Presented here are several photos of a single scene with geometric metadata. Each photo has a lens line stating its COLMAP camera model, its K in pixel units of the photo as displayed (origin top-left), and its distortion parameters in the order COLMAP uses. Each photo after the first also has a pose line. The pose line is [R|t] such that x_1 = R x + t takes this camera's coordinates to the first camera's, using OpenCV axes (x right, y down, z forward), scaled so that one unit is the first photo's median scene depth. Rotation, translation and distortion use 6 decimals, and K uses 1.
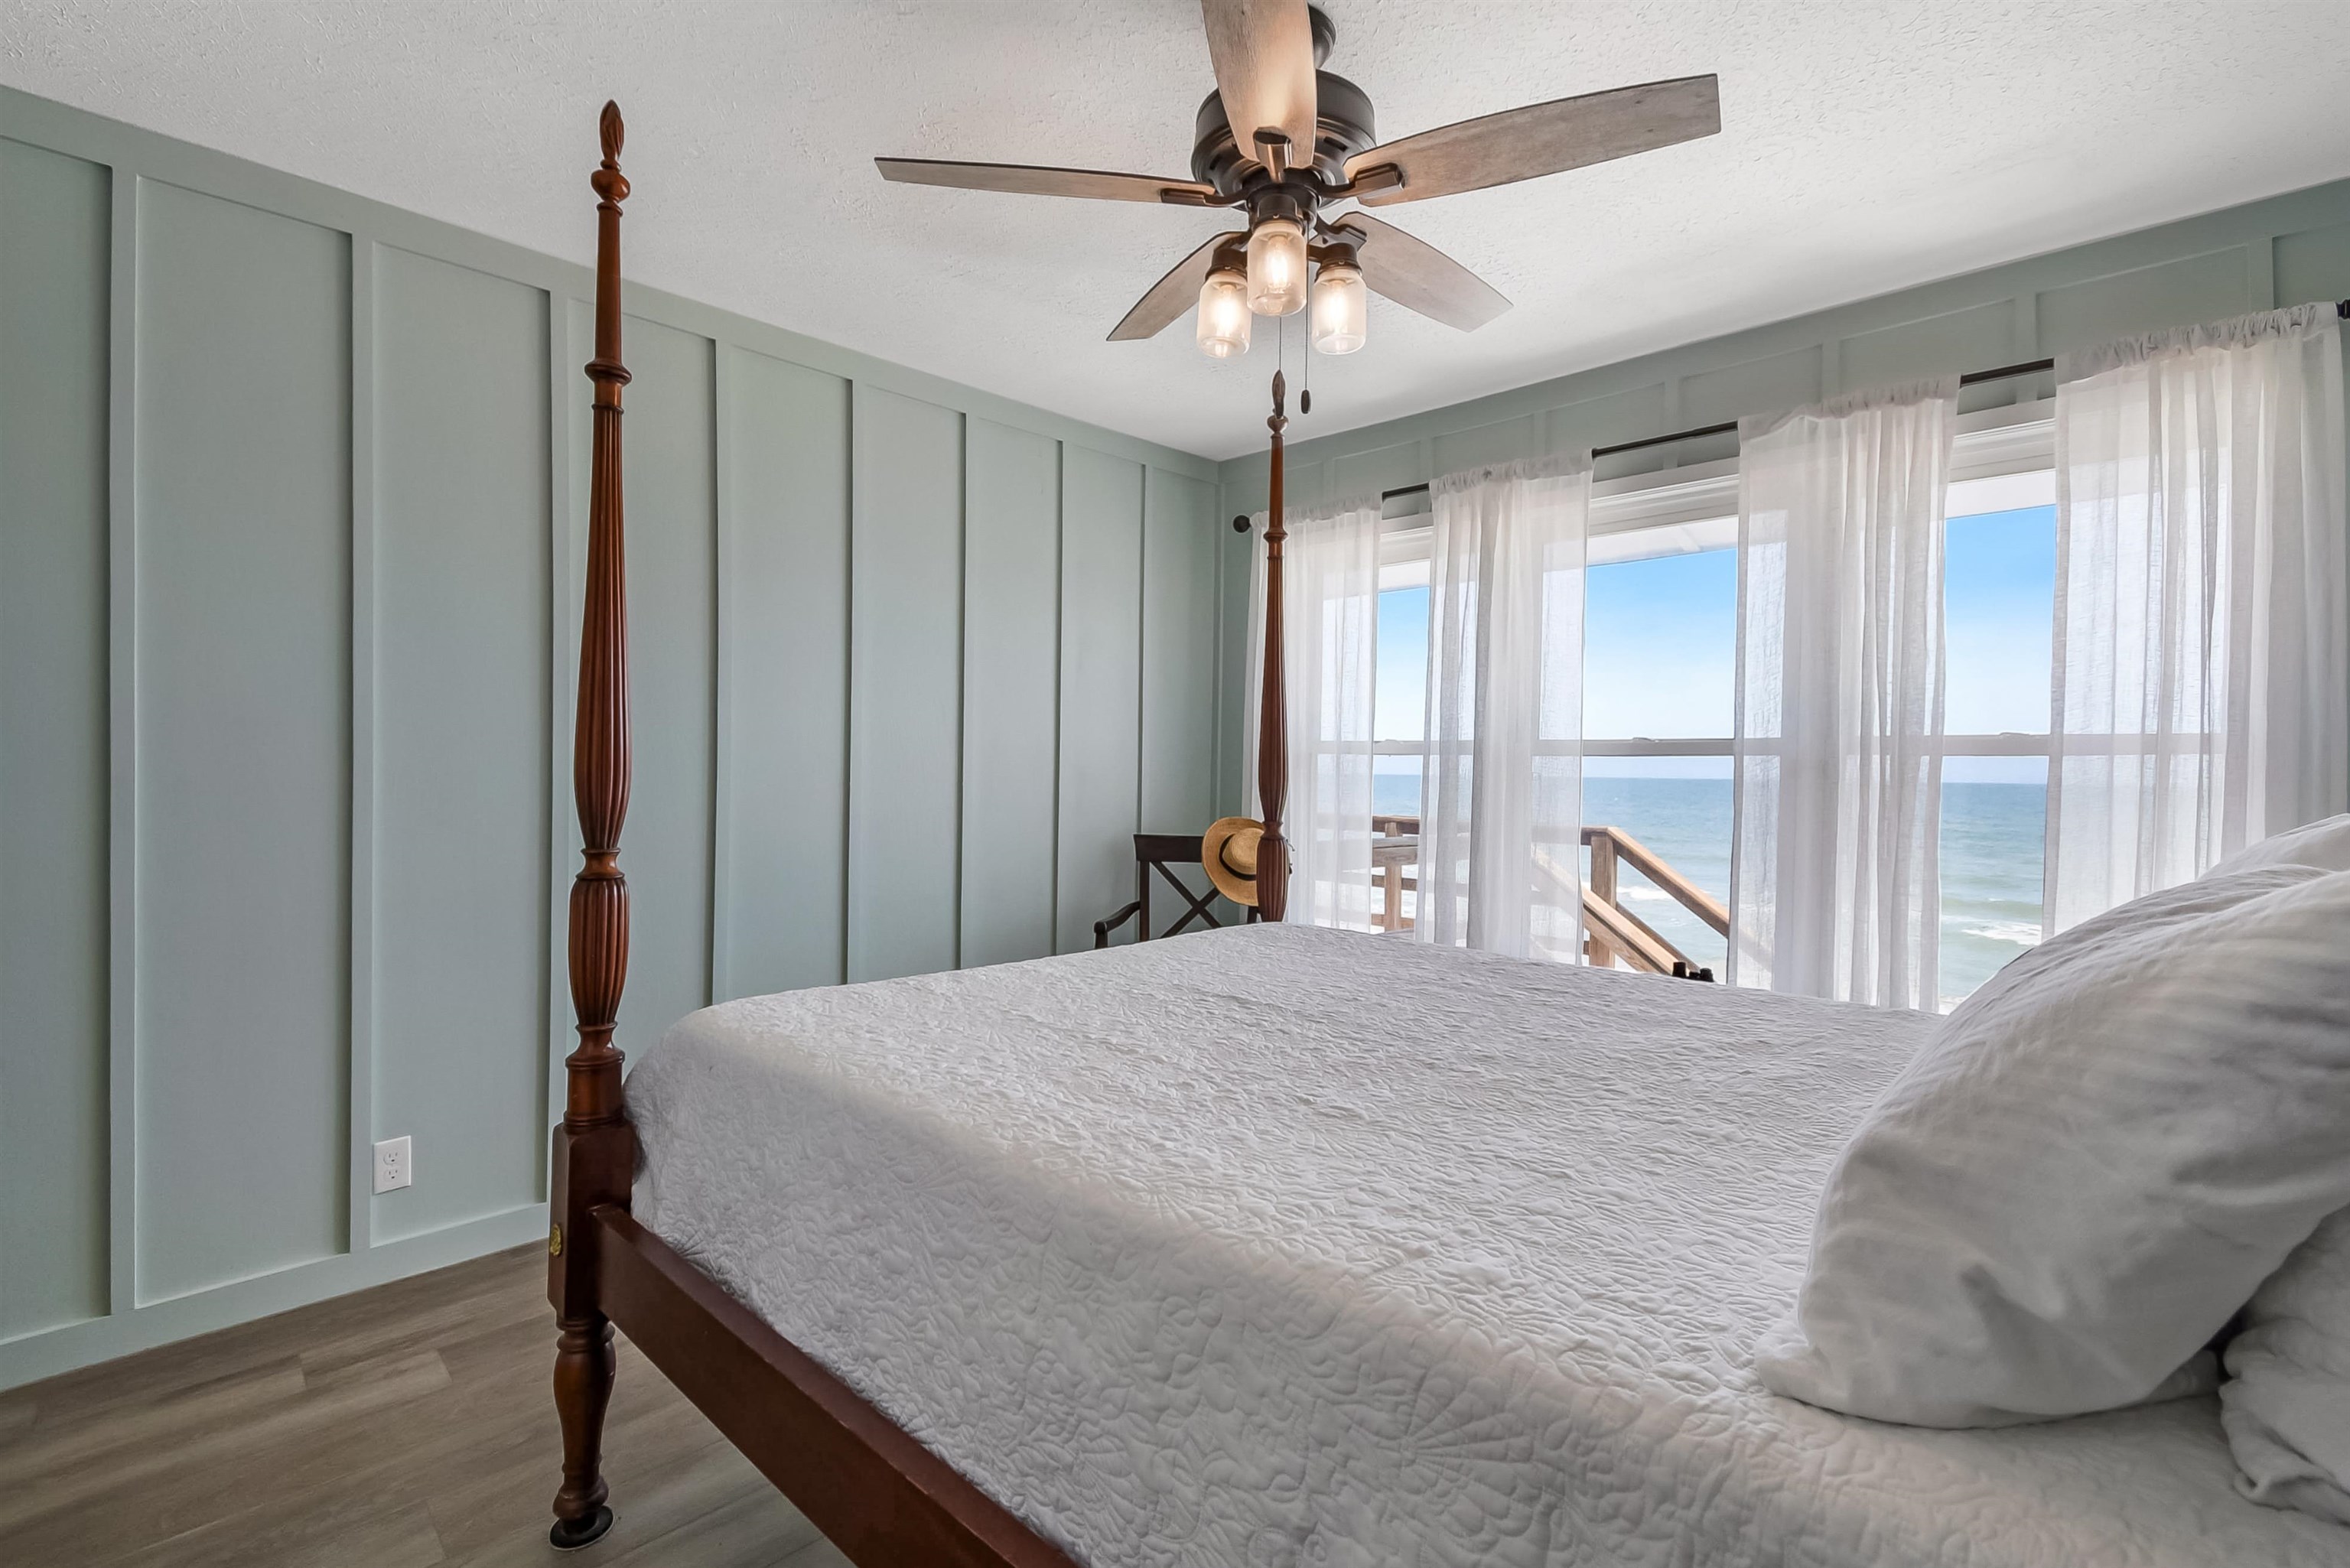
lens RADIAL K [[1045.9, 0, 1173.4], [0, 1045.9, 795.4], [0, 0, 1]] dist [0.003689, -0.007349]
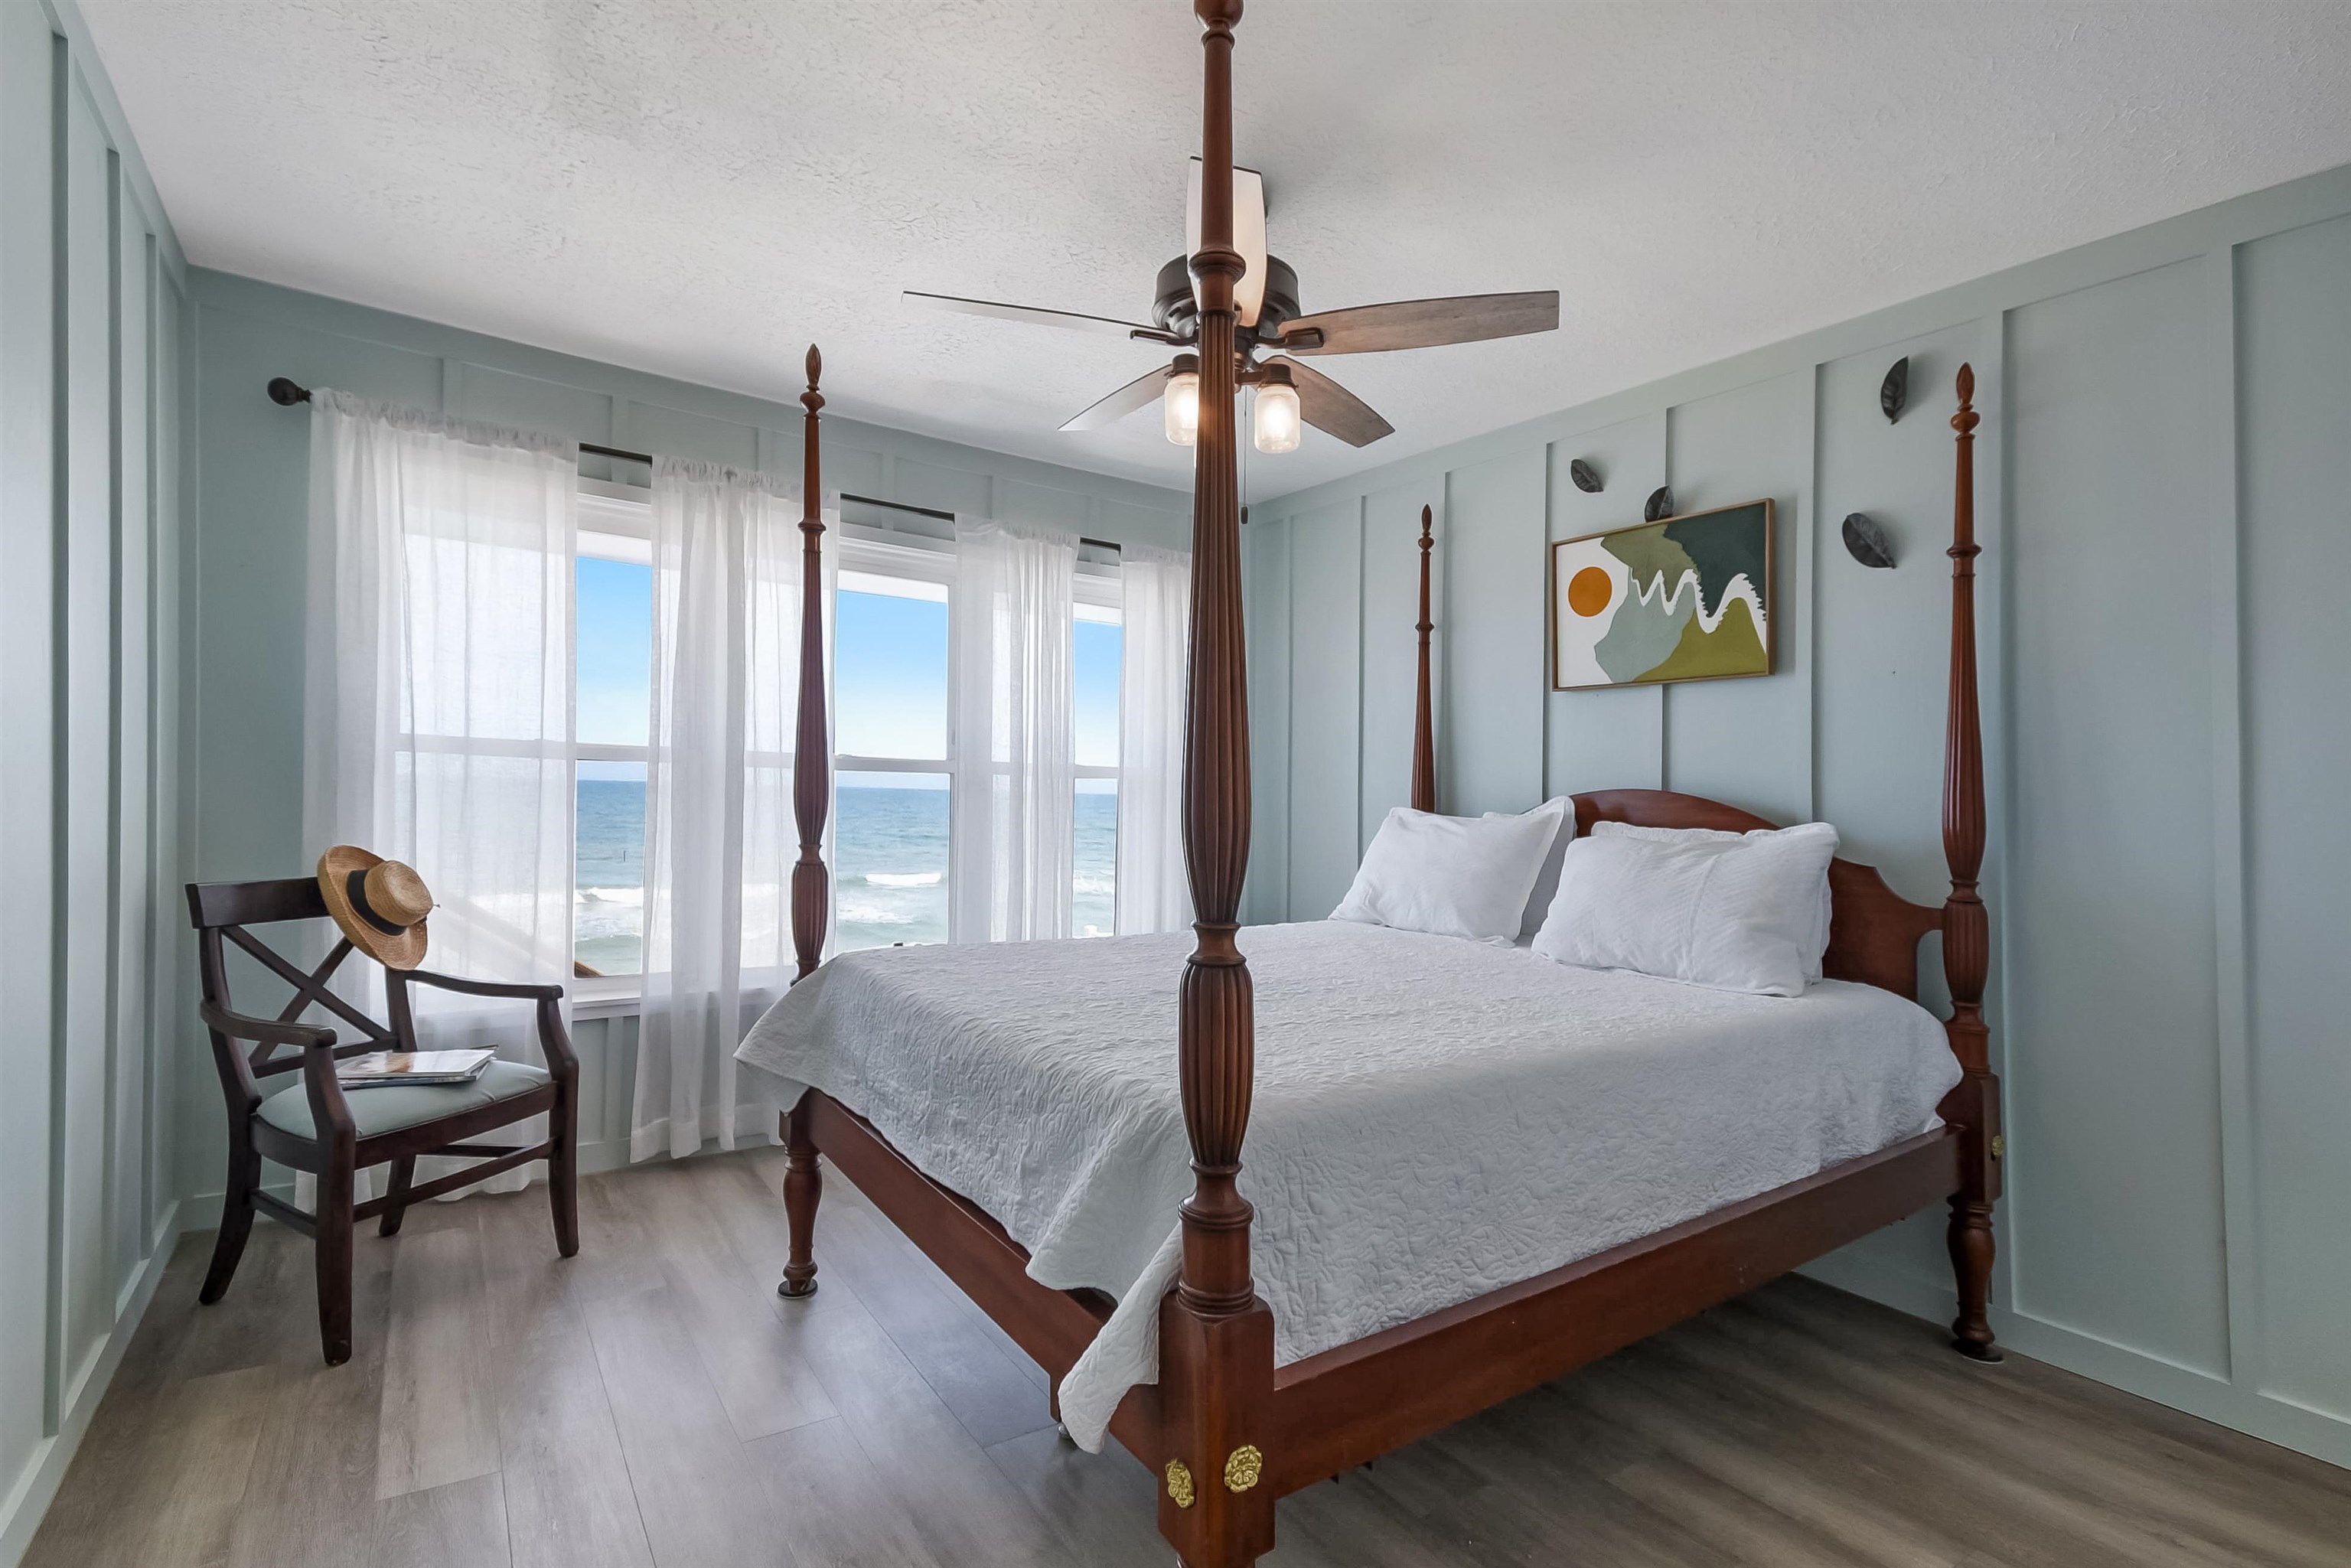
lens RADIAL K [[1046.4, 0, 1176.9], [0, 1046.4, 784.8], [0, 0, 1]] dist [0.003689, -0.007349]
pose [[0.183684, 0.000385, 0.982985, -0.679673], [0.002656, 0.999996, -0.000888, -0.020833], [-0.982982, 0.002774, 0.183683, 0.493850]]
